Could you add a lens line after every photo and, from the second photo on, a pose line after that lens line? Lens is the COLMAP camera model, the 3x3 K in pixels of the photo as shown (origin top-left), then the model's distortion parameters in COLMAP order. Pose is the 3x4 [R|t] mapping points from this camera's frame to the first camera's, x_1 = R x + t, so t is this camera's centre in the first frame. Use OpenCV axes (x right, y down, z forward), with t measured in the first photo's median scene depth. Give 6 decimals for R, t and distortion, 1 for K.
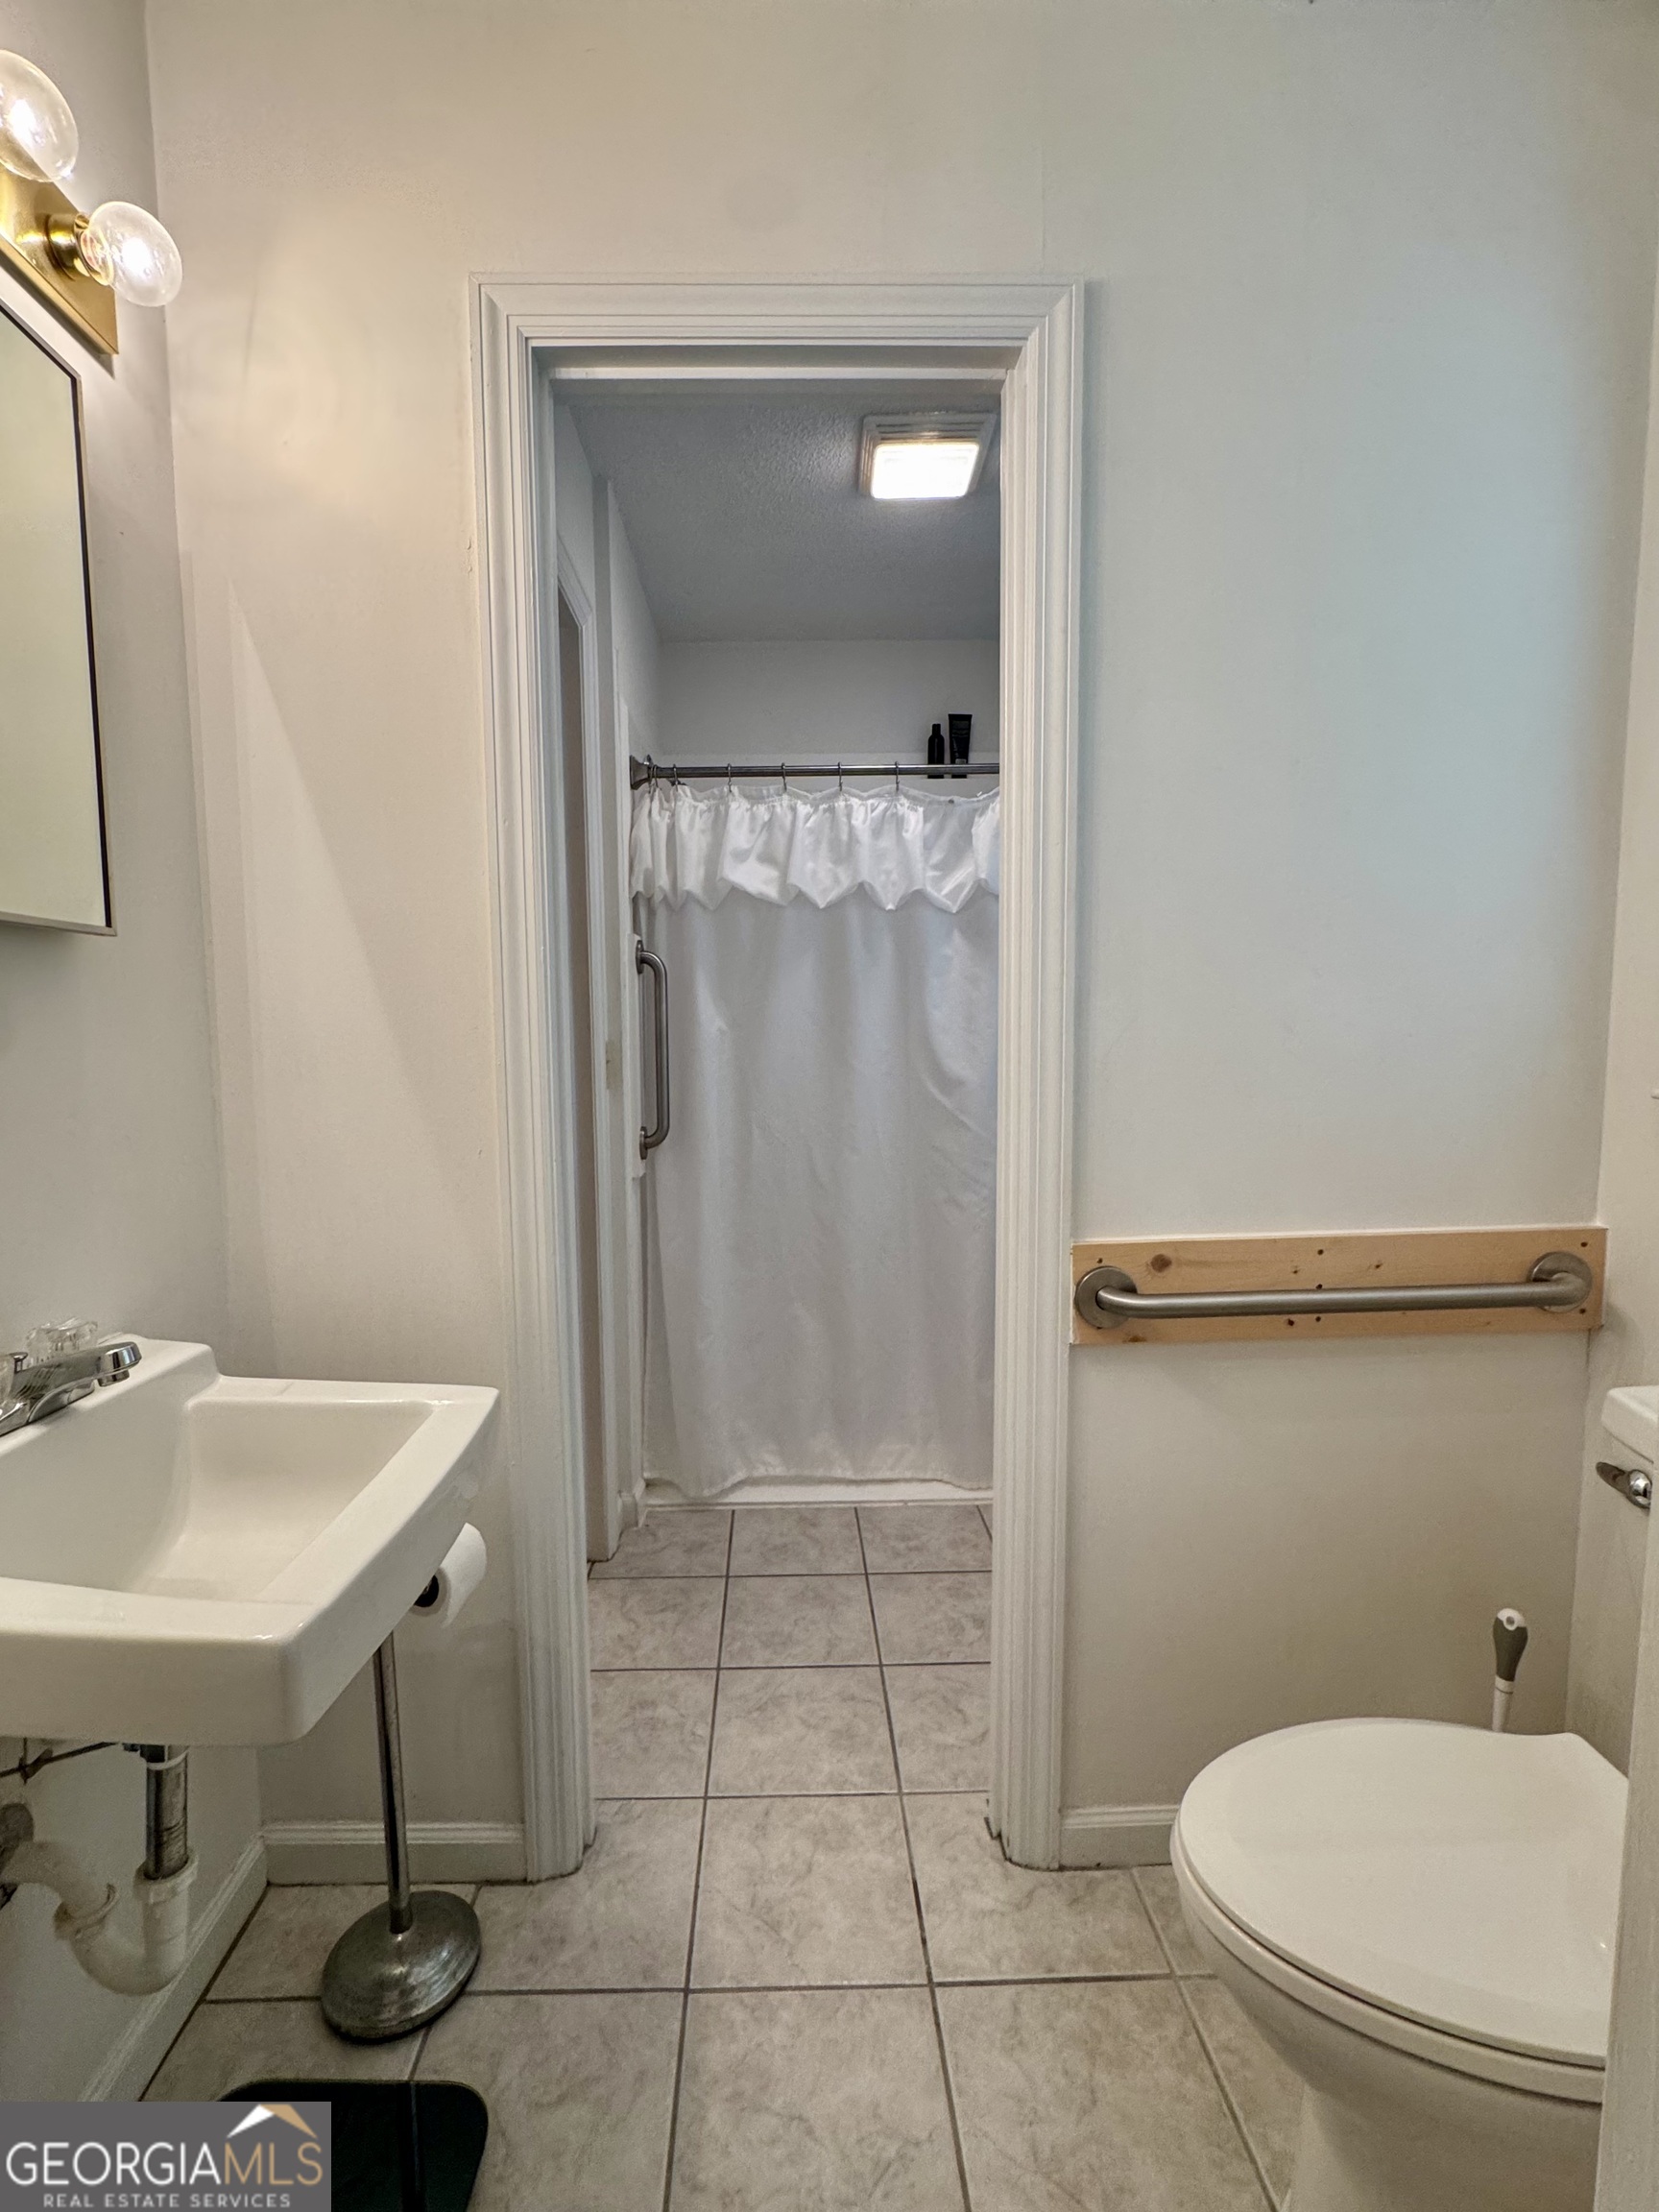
lens RADIAL K [[894.9, 0, 813.4], [0, 894.9, 1117.7], [0, 0, 1]] dist [0.009150, -0.001115]
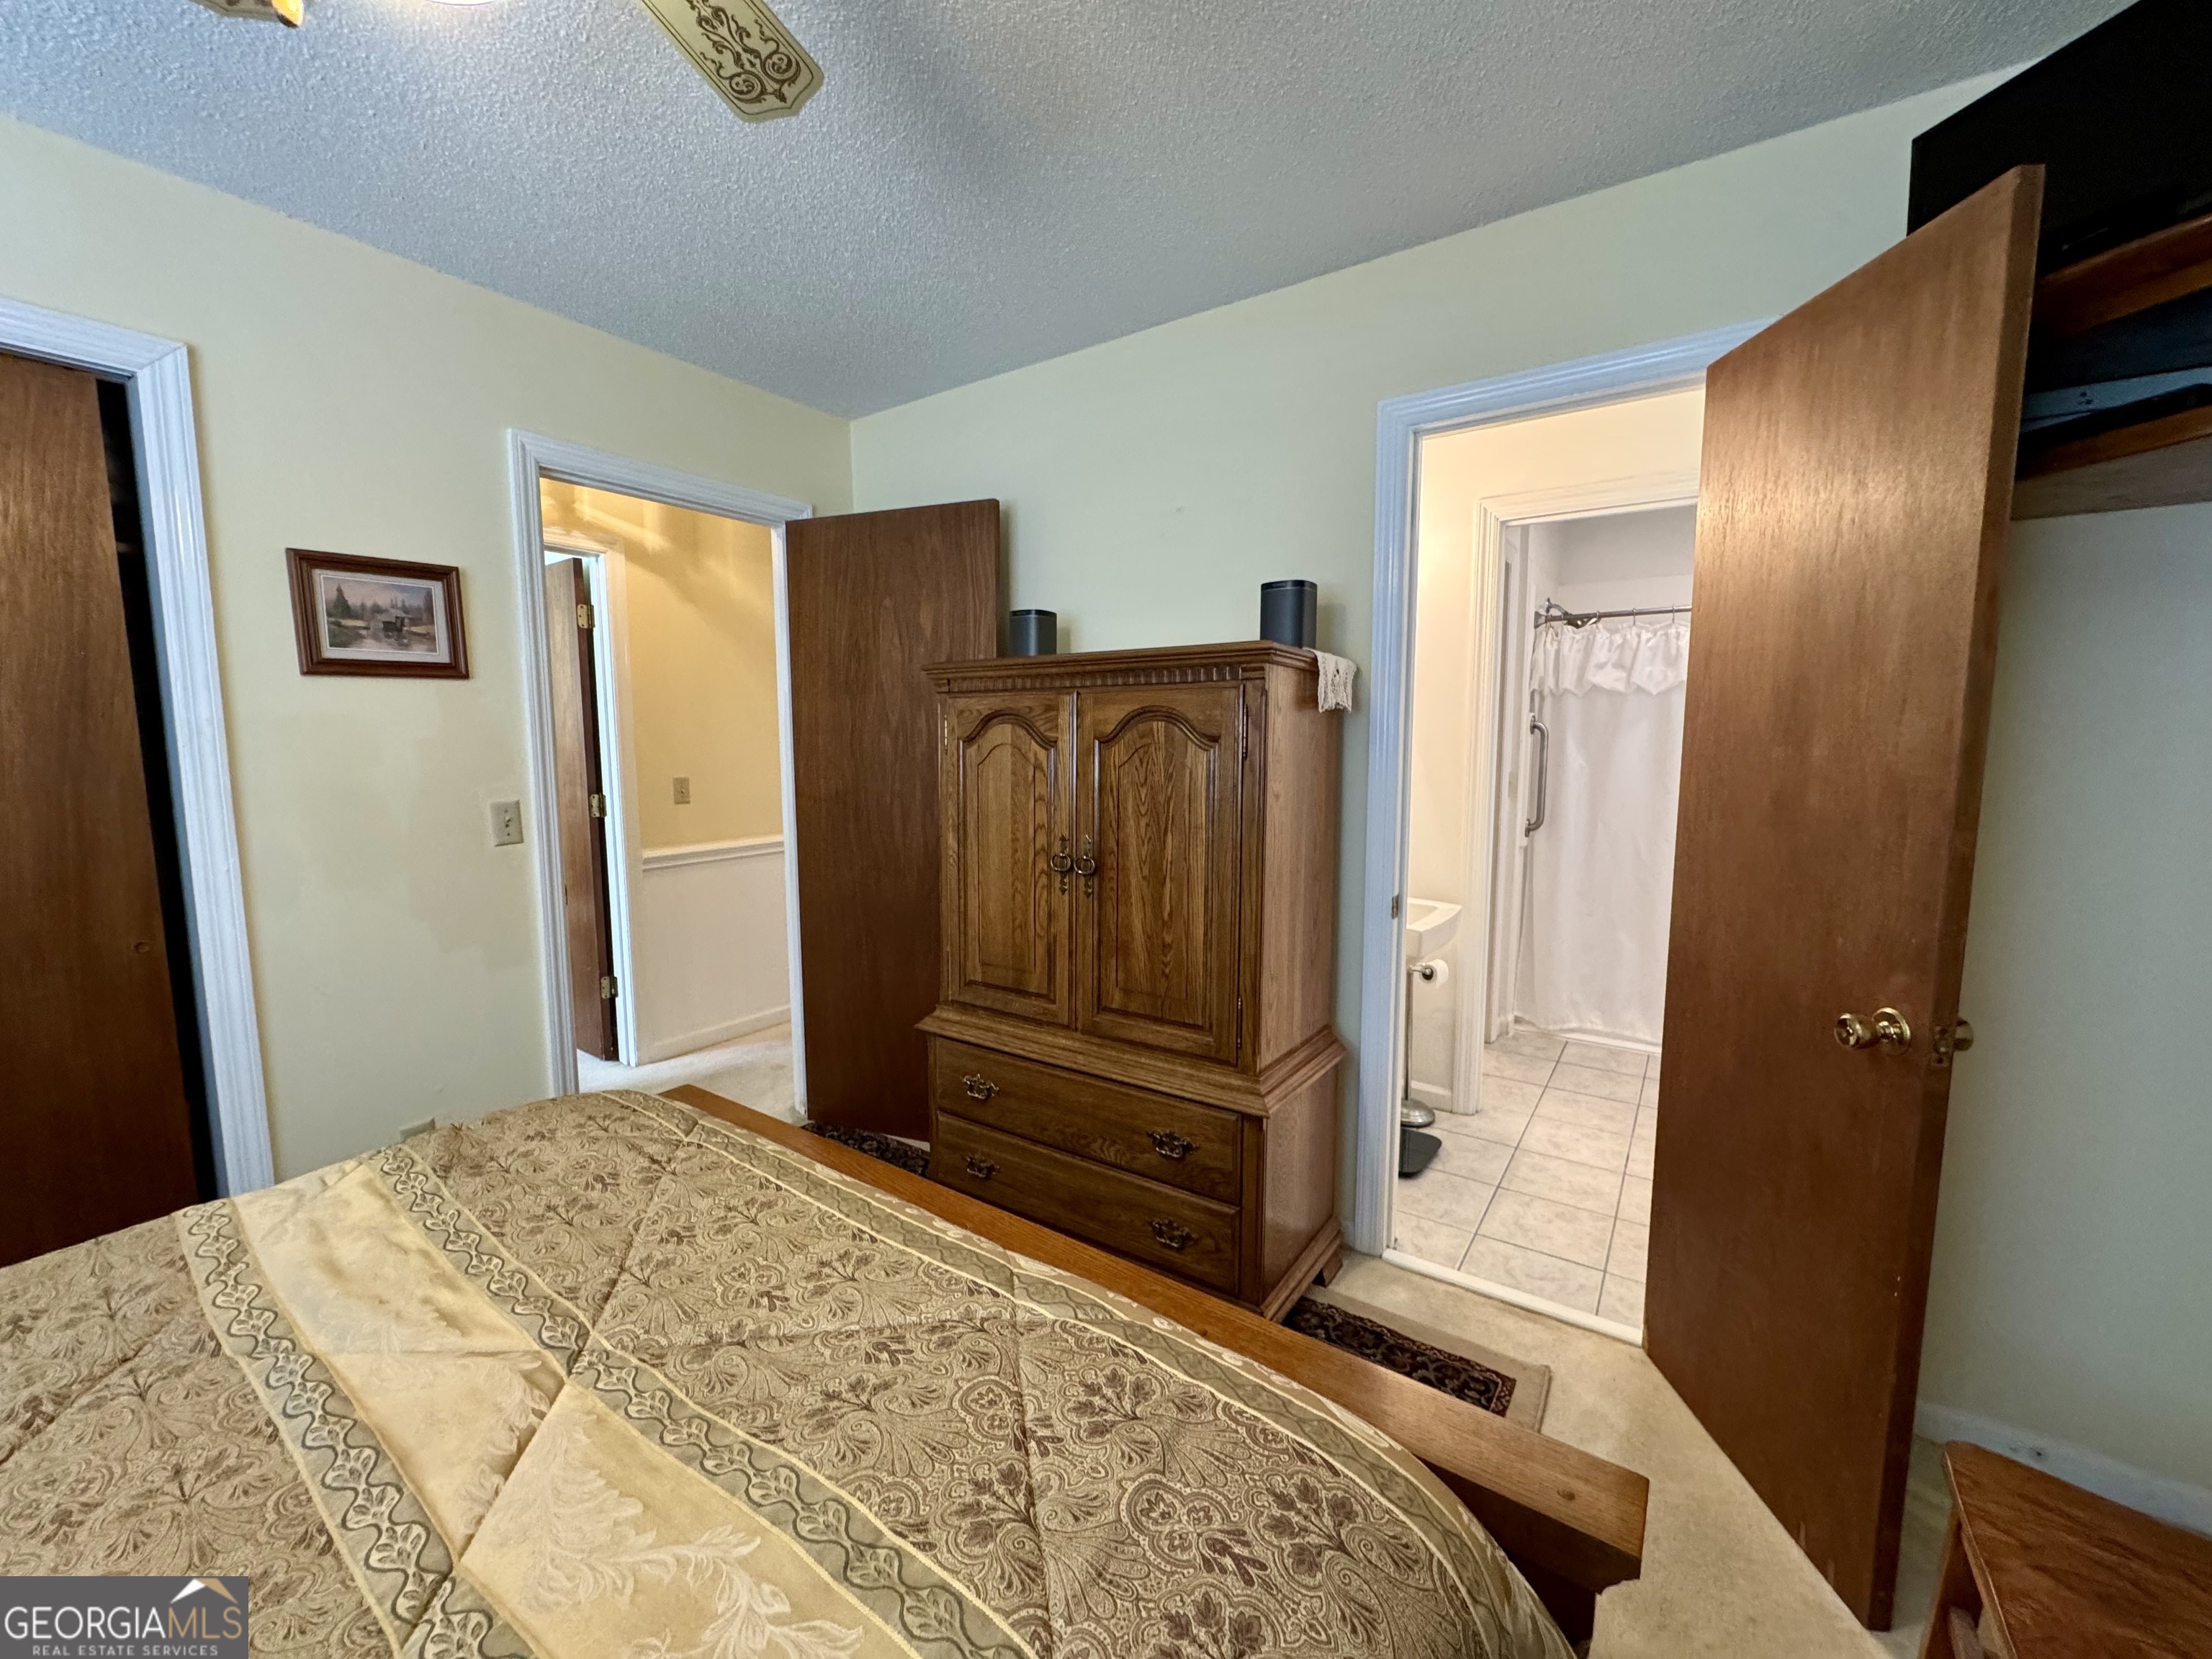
lens RADIAL K [[894.9, 0, 1104.6], [0, 894.9, 832.6], [0, 0, 1]] dist [0.009150, -0.001115]
pose [[0.798503, 0.071644, -0.597712, 0.210997], [-0.050571, 0.997366, 0.051989, -0.013163], [0.599863, -0.011287, 0.800023, -0.956126]]
